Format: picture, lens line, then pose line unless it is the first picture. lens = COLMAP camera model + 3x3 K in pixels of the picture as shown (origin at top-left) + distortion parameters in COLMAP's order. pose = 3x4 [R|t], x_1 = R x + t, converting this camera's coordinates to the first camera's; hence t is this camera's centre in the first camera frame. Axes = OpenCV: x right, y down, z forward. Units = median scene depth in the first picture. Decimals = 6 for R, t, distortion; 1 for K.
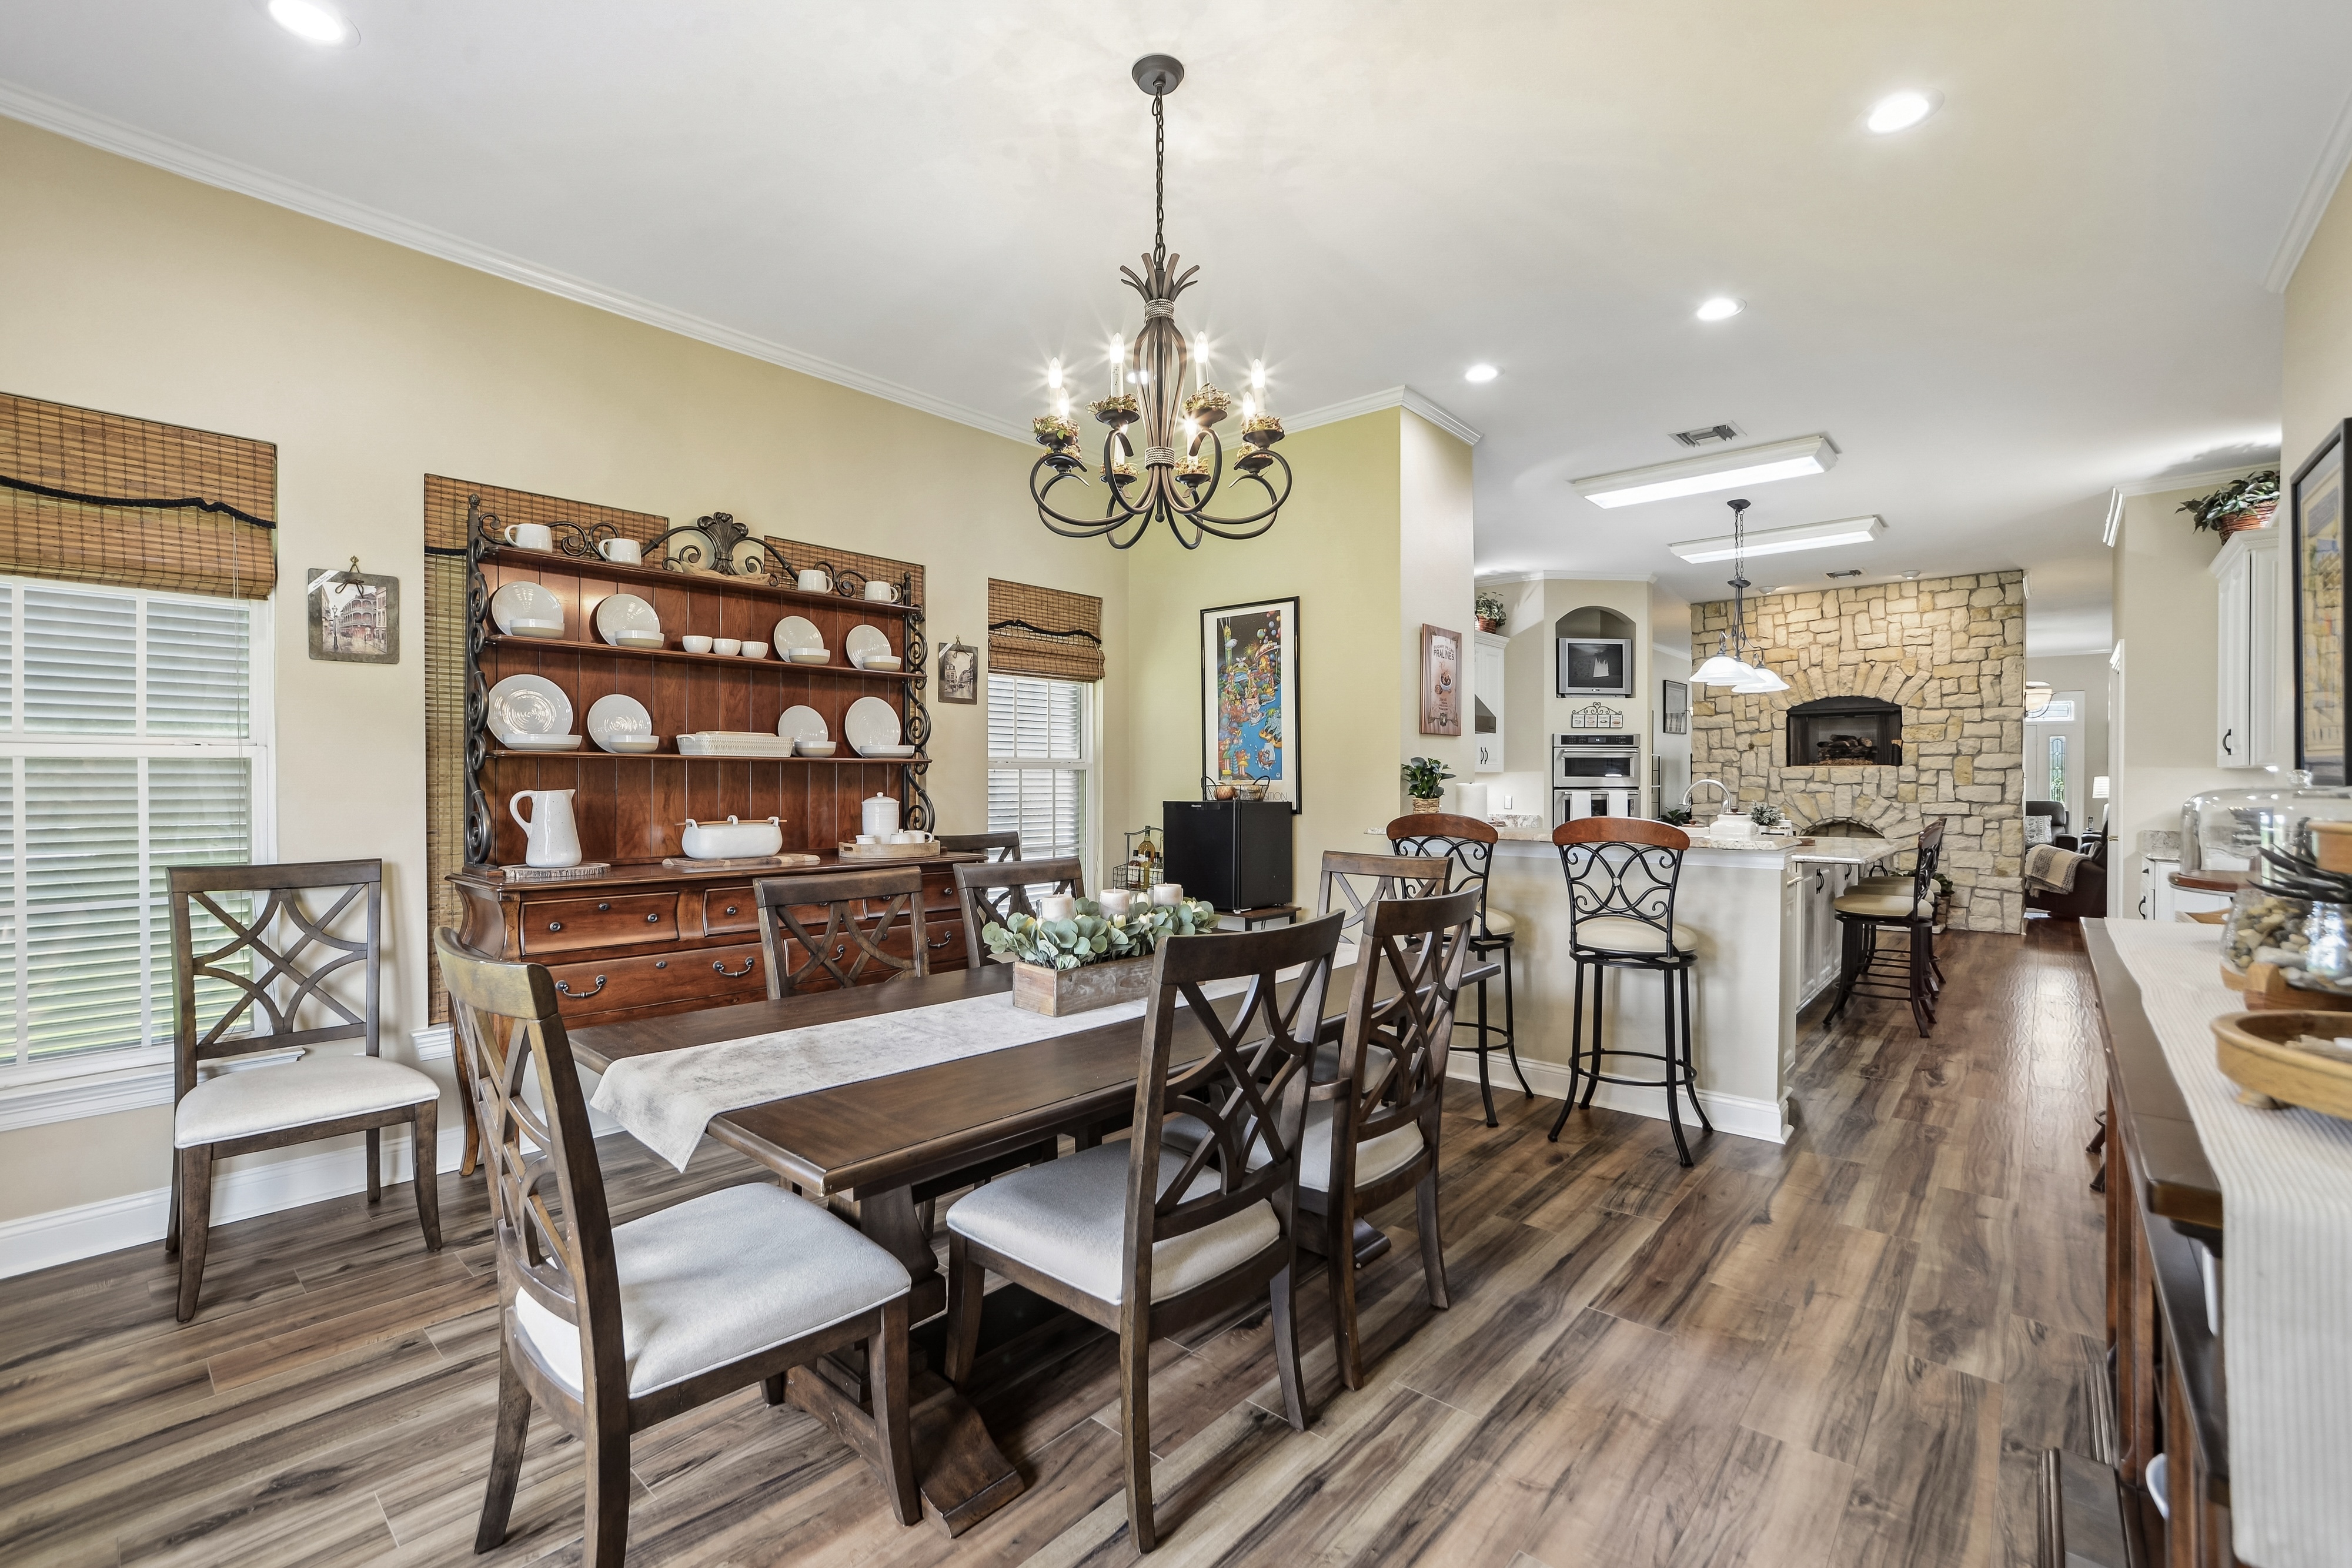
lens RADIAL K [[1022.8, 0, 1175.1], [0, 1022.8, 779.1], [0, 0, 1]] dist [-0.002958, -0.000065]
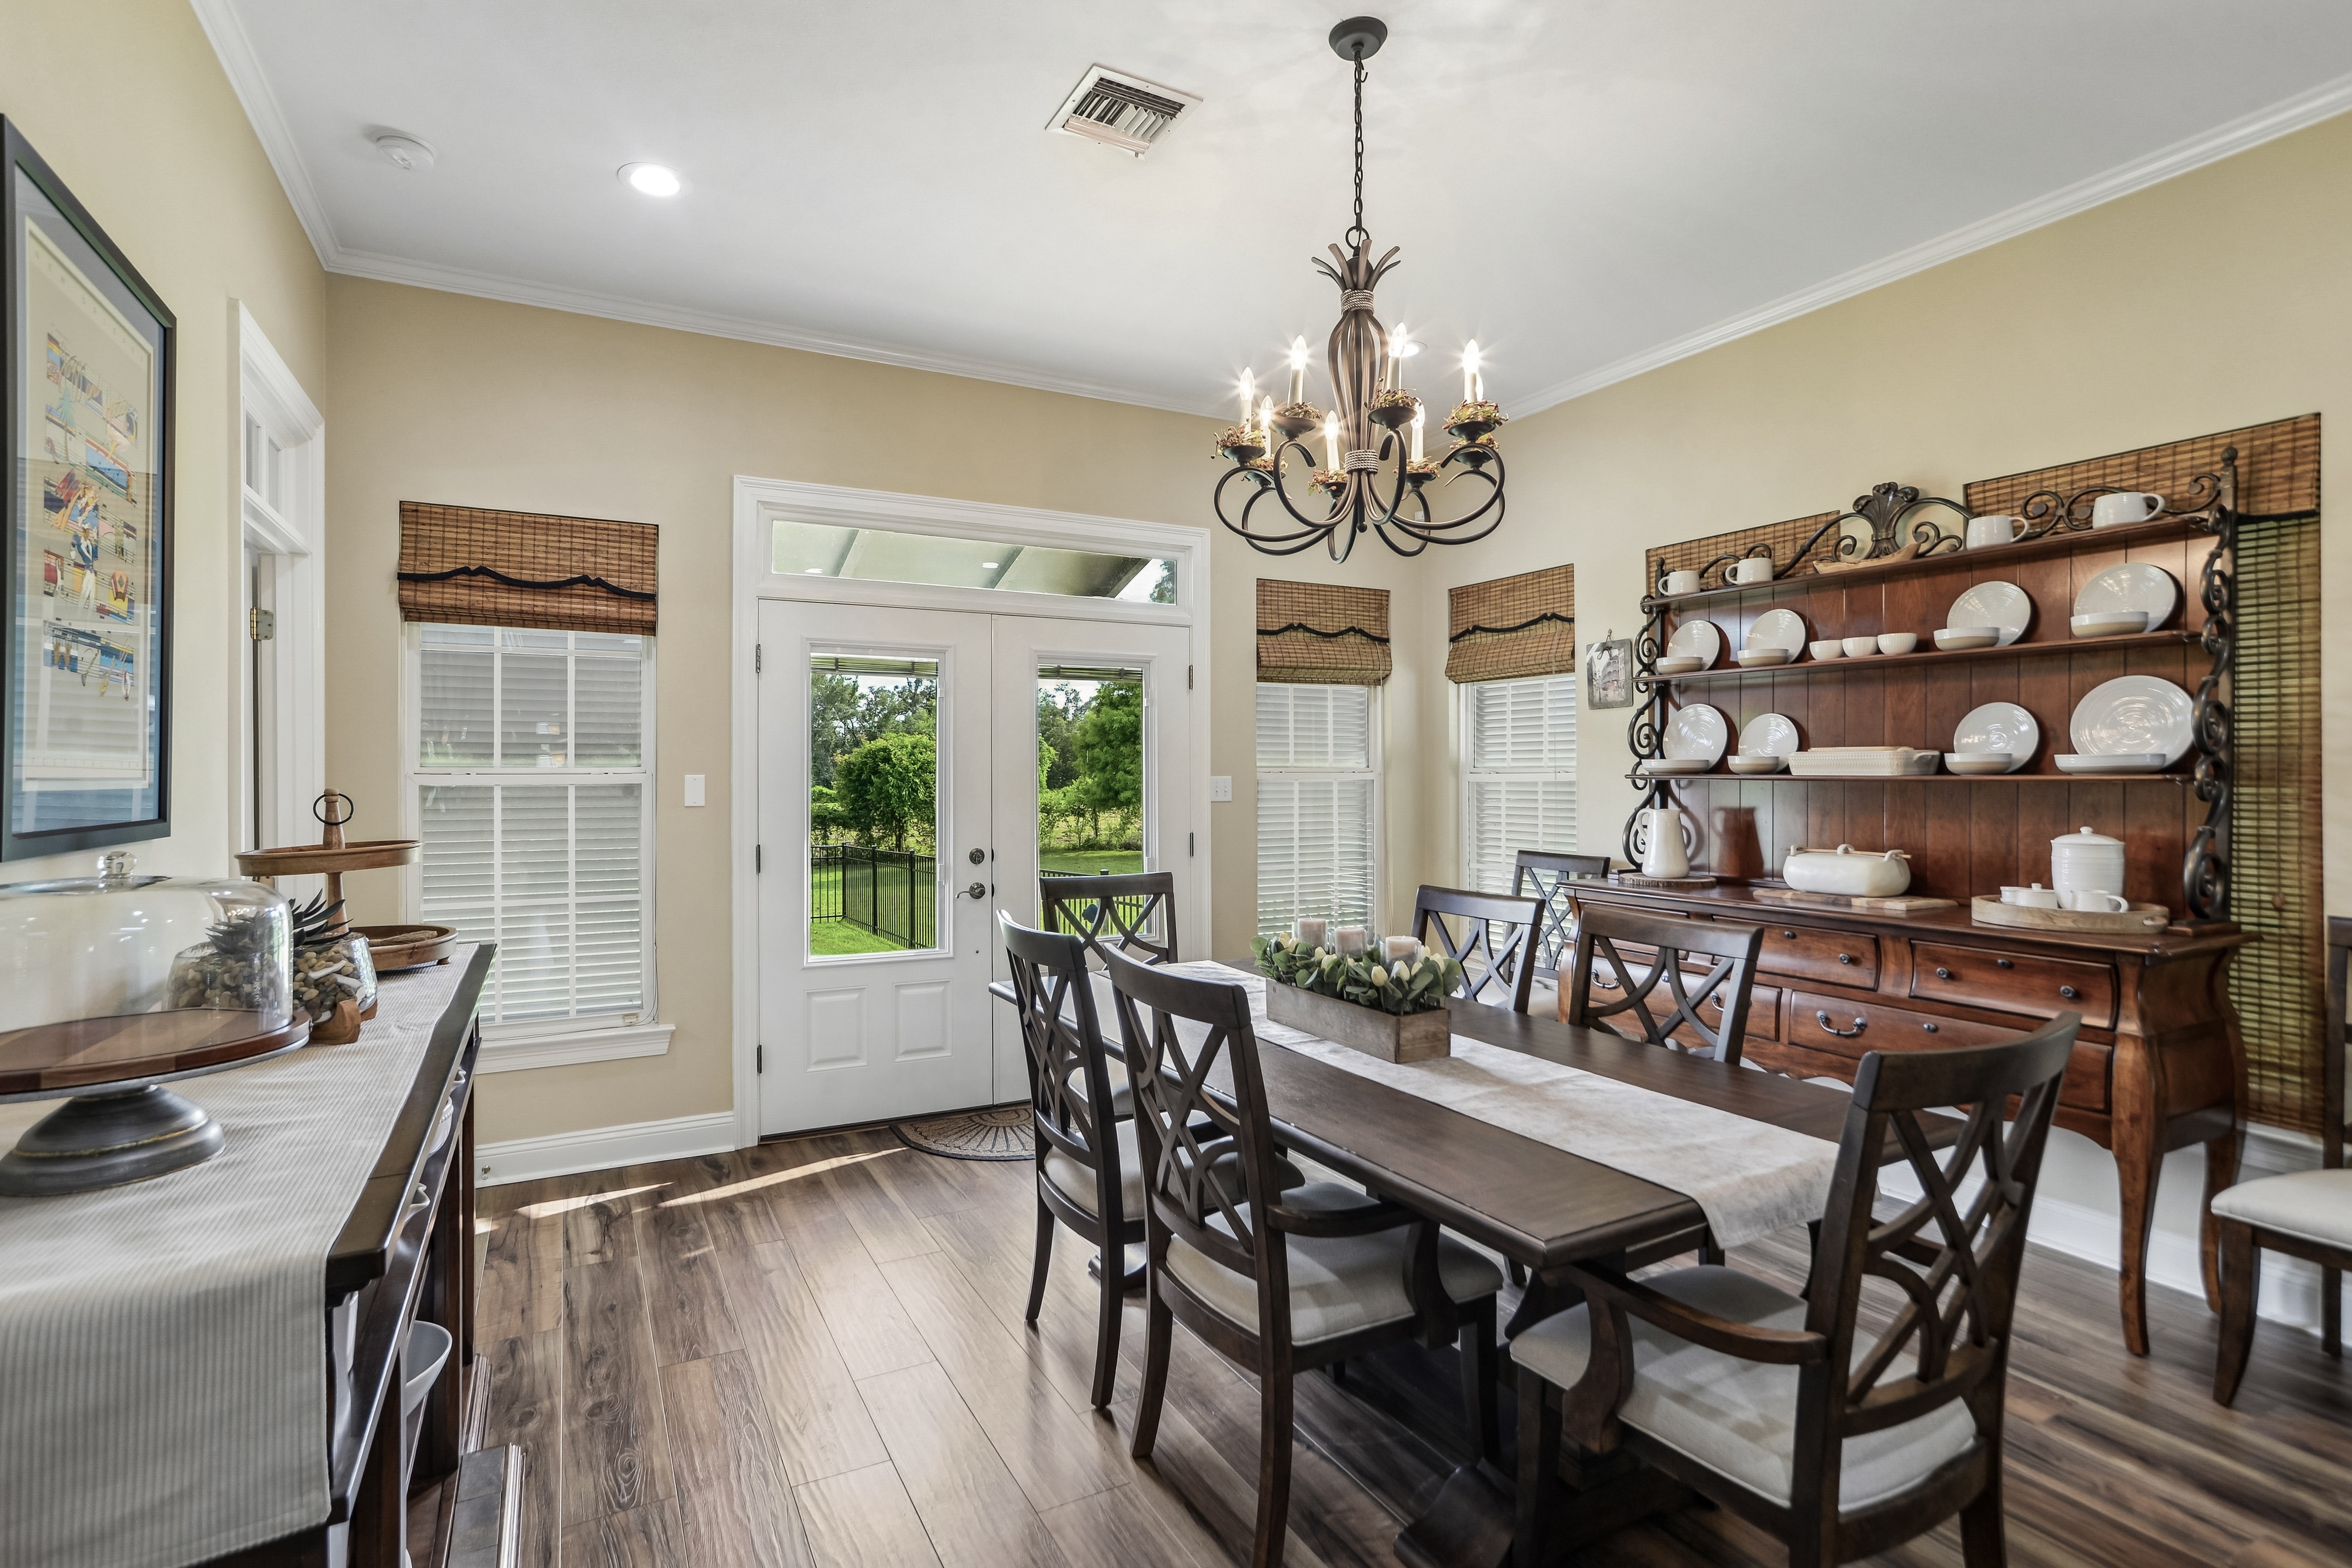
lens RADIAL K [[1180.7, 0, 1177.4], [0, 1180.7, 780.8], [0, 0, 1]] dist [-0.000576, -0.000003]
pose [[-0.352244, 0.001522, -0.935907, 0.698186], [-0.005558, 0.999978, 0.003718, -0.017863], [0.935892, 0.006511, -0.352227, 0.833415]]
